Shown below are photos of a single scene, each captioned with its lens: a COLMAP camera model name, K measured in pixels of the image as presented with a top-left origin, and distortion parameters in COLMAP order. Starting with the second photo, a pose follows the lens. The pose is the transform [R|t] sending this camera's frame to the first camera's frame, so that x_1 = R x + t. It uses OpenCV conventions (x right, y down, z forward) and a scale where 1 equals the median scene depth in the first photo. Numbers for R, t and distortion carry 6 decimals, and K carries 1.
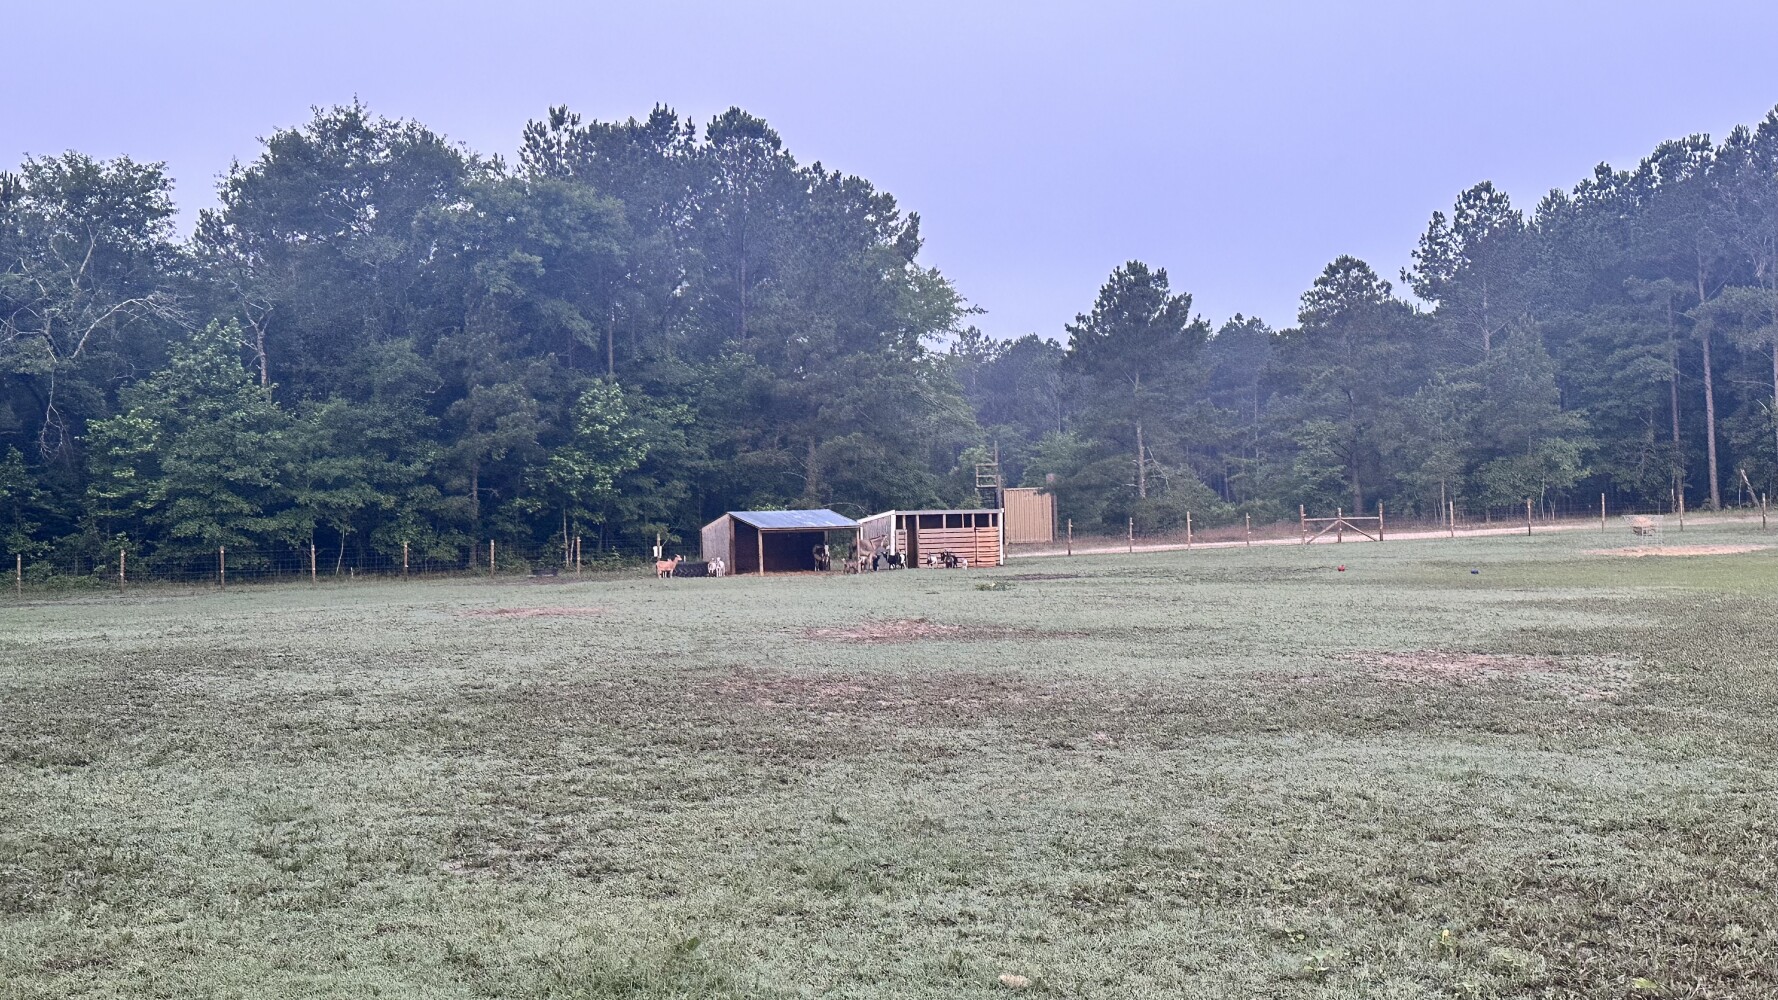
lens RADIAL K [[2091.2, 0, 889.0], [0, 2091.2, 500.0], [0, 0, 1]] dist [0.157004, -0.025821]
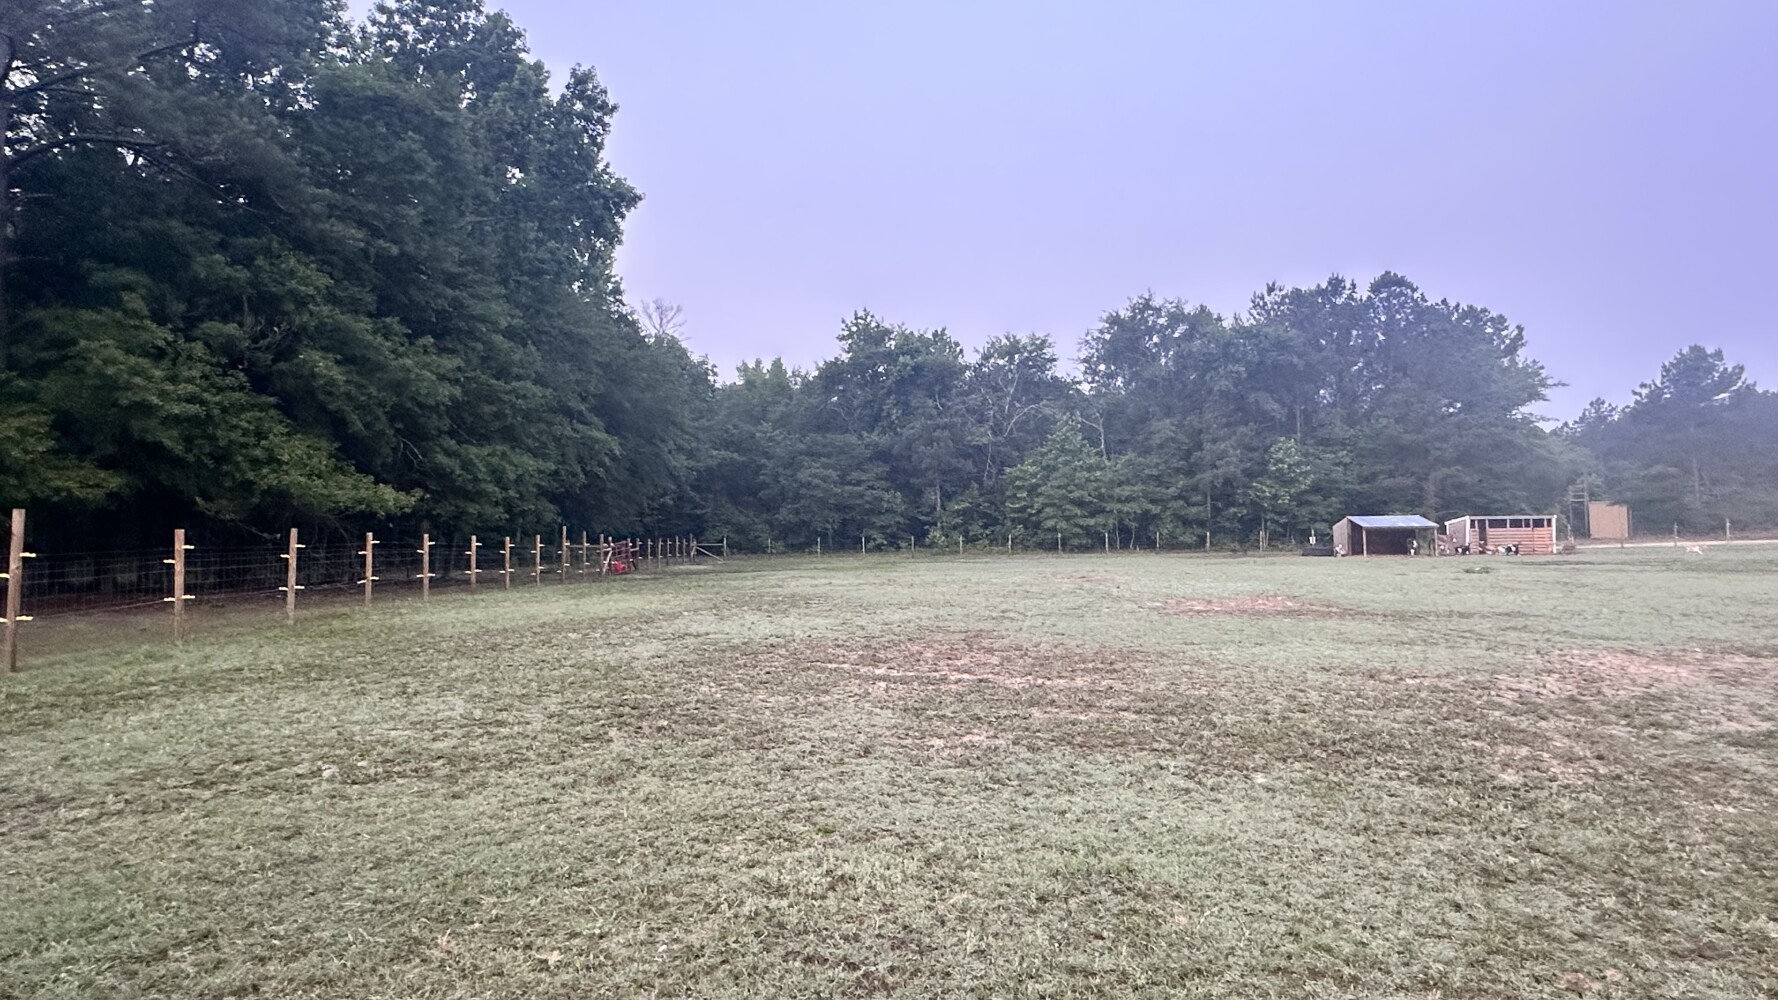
lens RADIAL K [[1079.5, 0, 889.0], [0, 1079.5, 500.0], [0, 0, 1]] dist [0.000593, 0.001052]
pose [[0.844532, -0.002062, -0.535502, 0.061434], [-0.001992, 0.999974, -0.006992, -0.000440], [0.535502, 0.006972, 0.844505, 0.097540]]
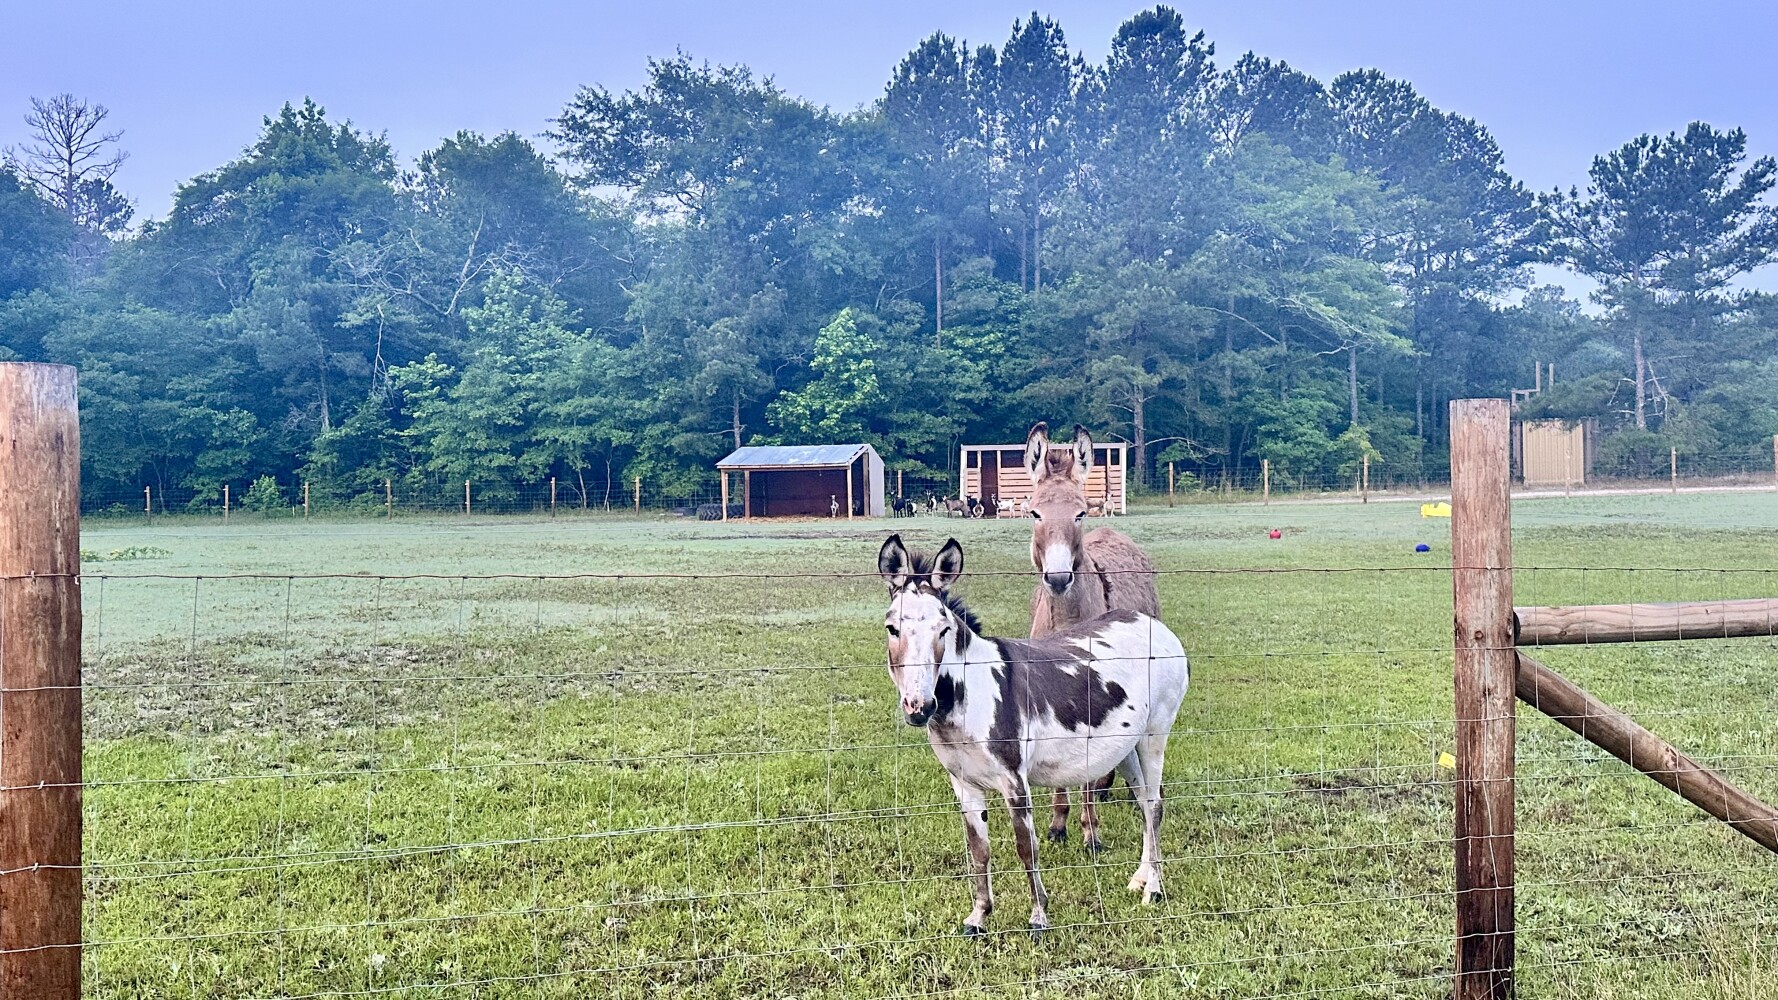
lens RADIAL K [[1581.4, 0, 889.0], [0, 1581.4, 500.0], [0, 0, 1]] dist [0.101844, 0.000989]
pose [[0.805462, 0.017330, -0.592393, 0.315650], [0.005049, 0.999335, 0.036100, 0.003544], [0.592625, -0.032068, 0.804840, 0.441492]]
